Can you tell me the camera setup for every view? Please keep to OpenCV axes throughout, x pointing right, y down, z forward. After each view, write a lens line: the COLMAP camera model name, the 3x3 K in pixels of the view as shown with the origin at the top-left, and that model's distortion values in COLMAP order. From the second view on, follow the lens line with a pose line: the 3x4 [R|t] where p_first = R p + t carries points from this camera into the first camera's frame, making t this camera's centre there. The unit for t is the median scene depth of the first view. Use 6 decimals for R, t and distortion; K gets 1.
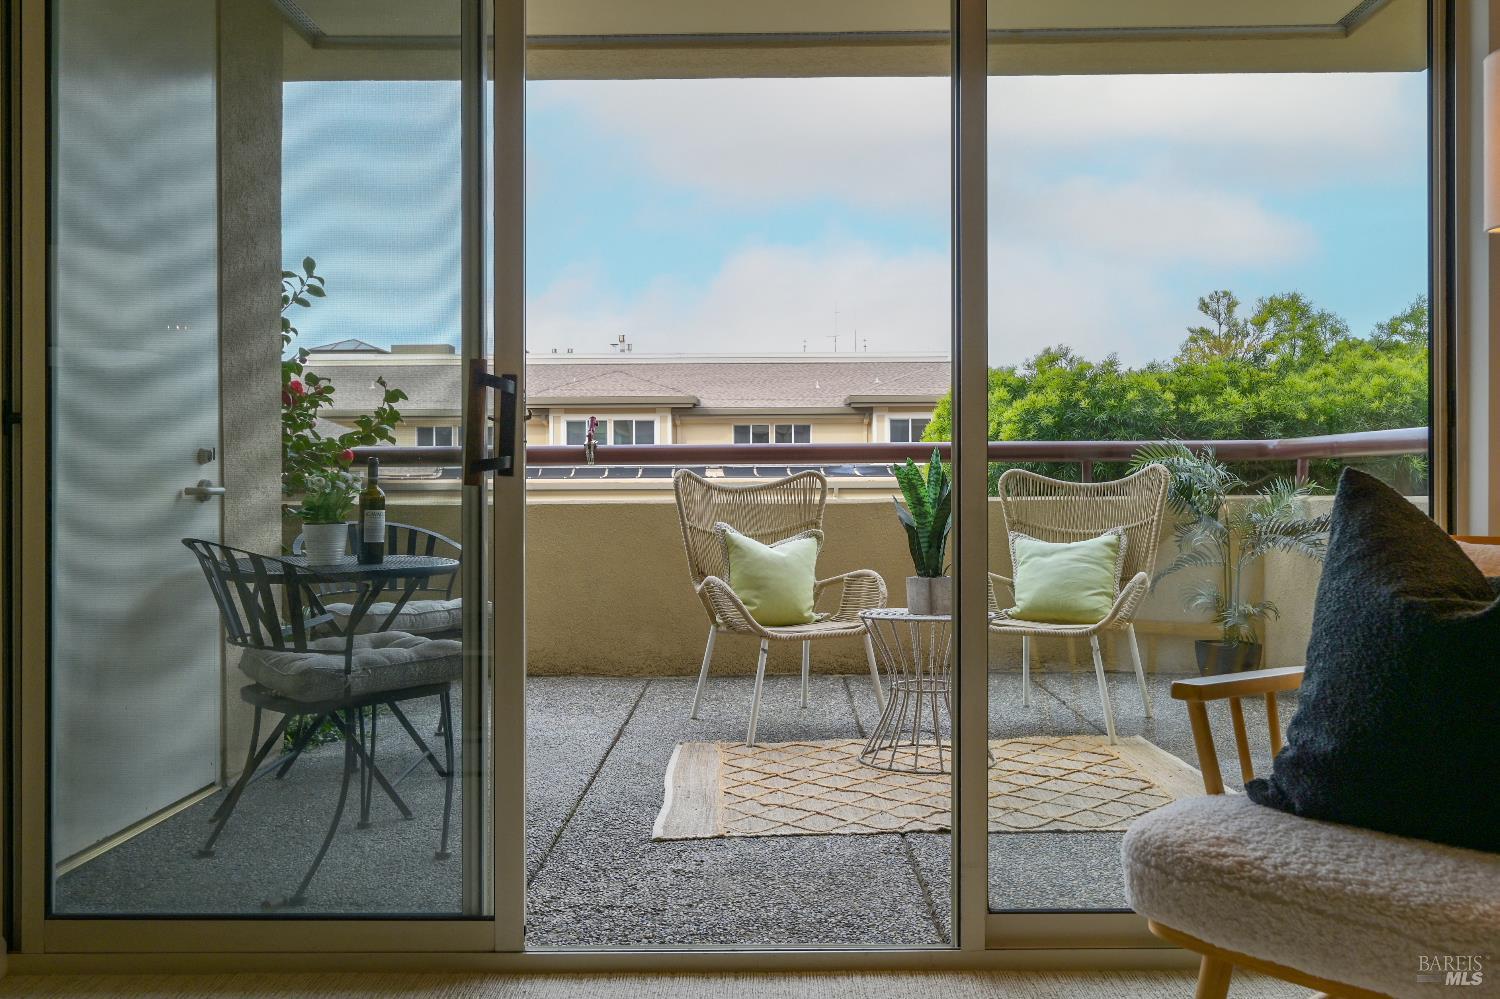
lens RADIAL K [[1208.2, 0, 749.7], [0, 1208.2, 500.9], [0, 0, 1]] dist [-0.013765, -0.001987]
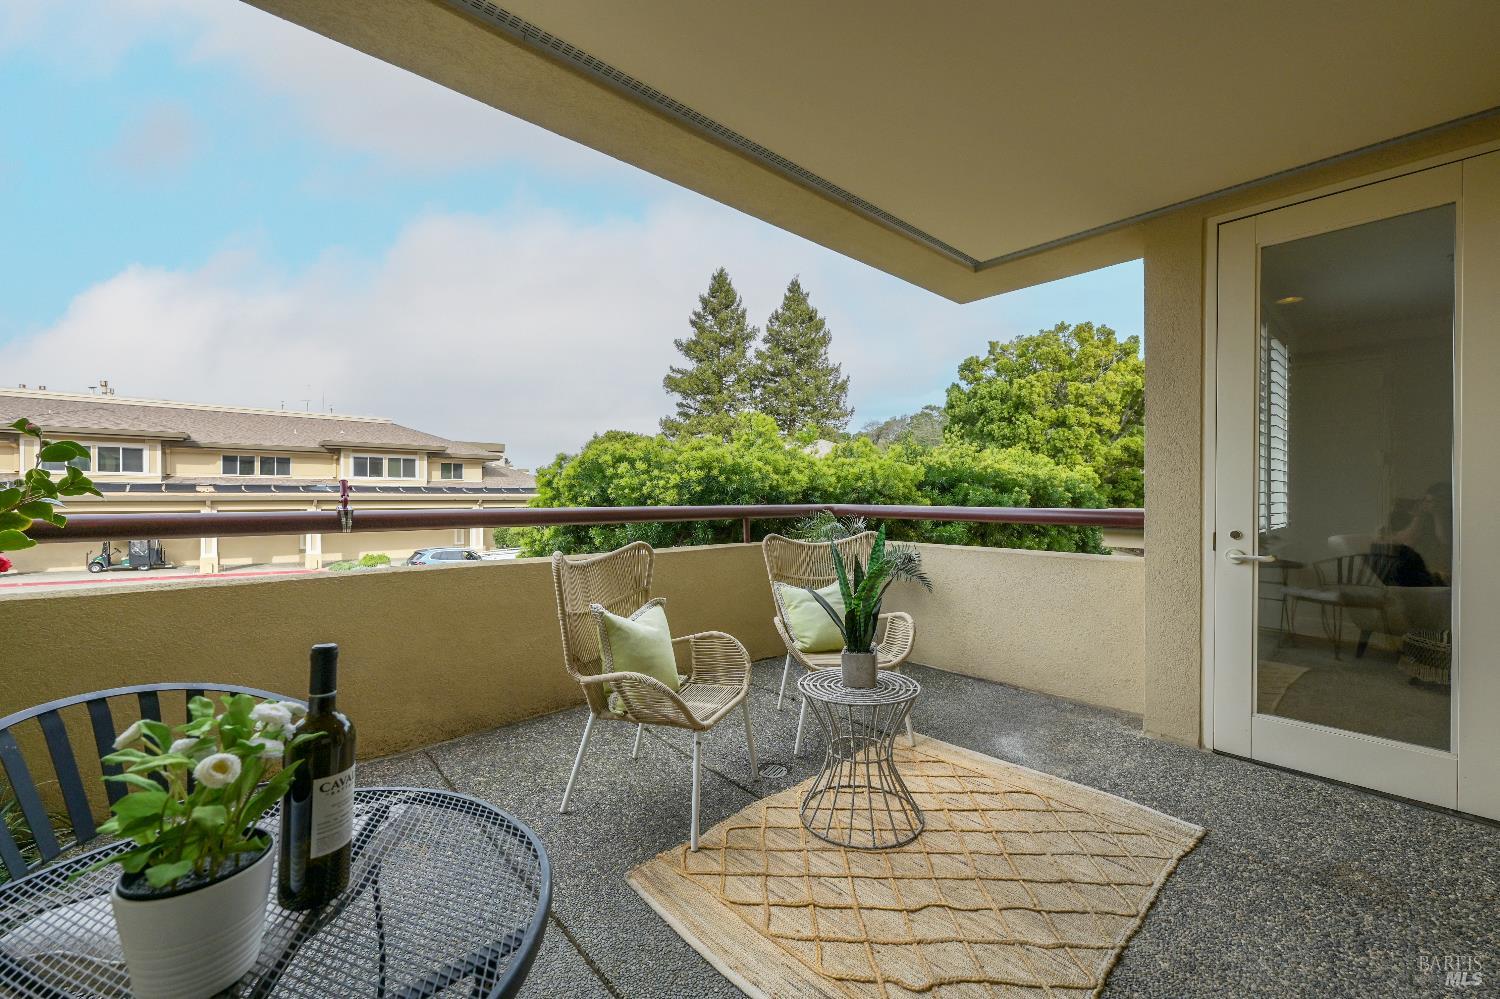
lens RADIAL K [[586.4, 0, 756.4], [0, 586.4, 498.3], [0, 0, 1]] dist [0.000583, 0.000063]
pose [[0.729799, 0.006370, 0.683632, -0.205045], [-0.001026, 0.999966, -0.008222, -0.051914], [-0.683661, 0.005300, 0.729781, 0.451202]]
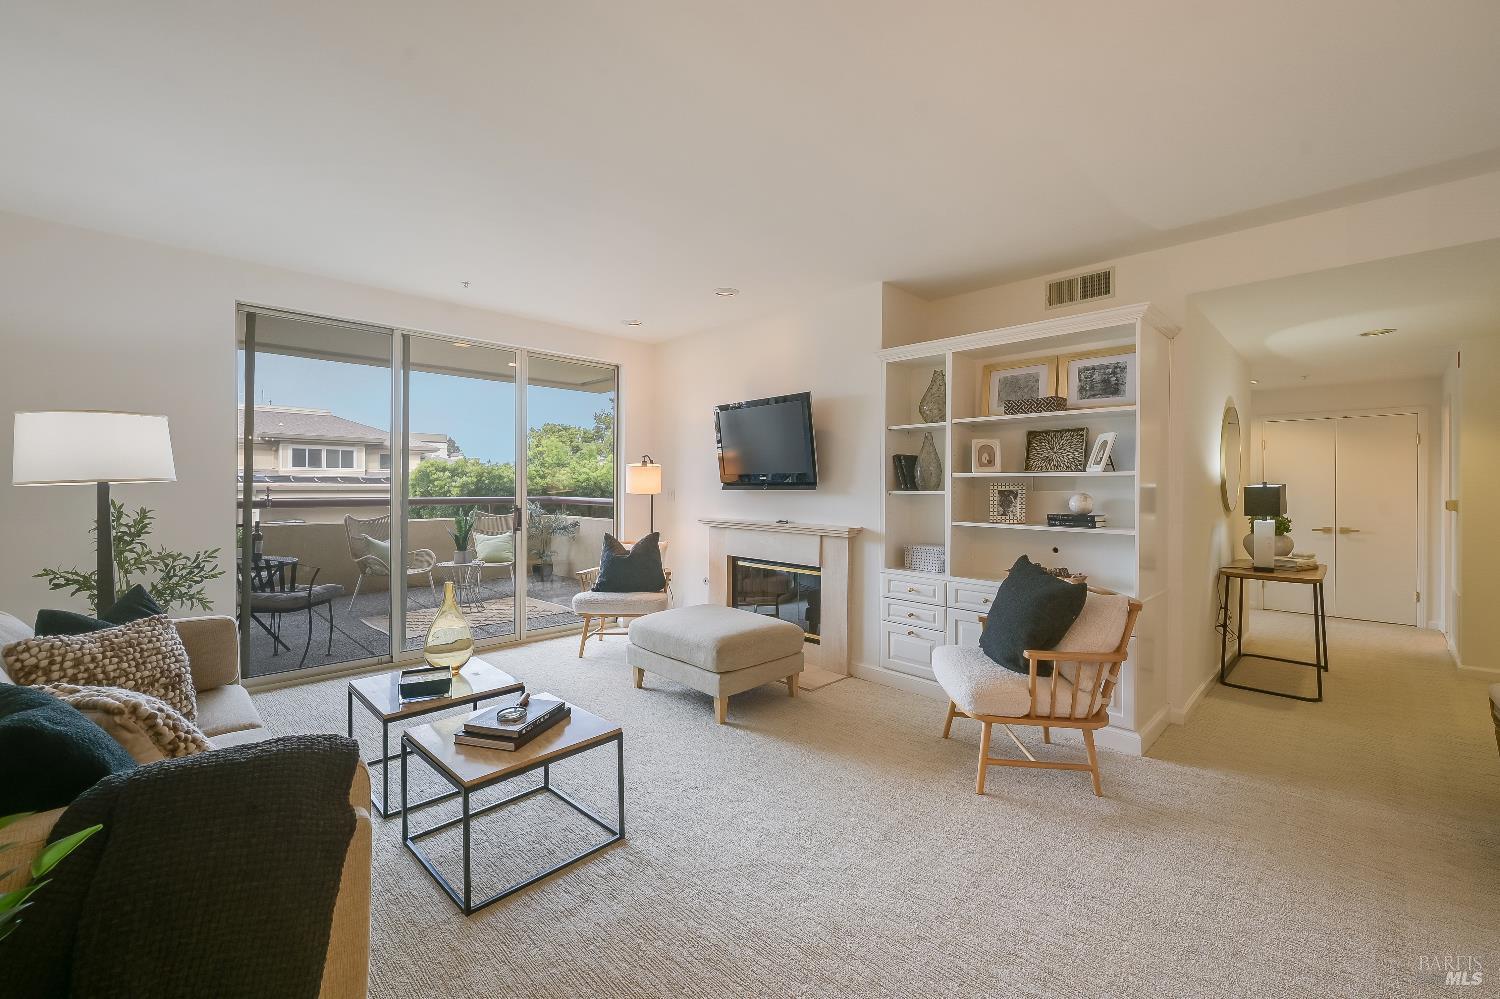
lens RADIAL K [[609.9, 0, 753.0], [0, 609.9, 497.9], [0, 0, 1]] dist [0.004254, 0.000392]
pose [[0.703094, -0.001040, 0.711096, -0.296902], [-0.005246, 0.999964, 0.006650, -0.059097], [-0.711077, -0.008406, 0.703064, -0.423591]]
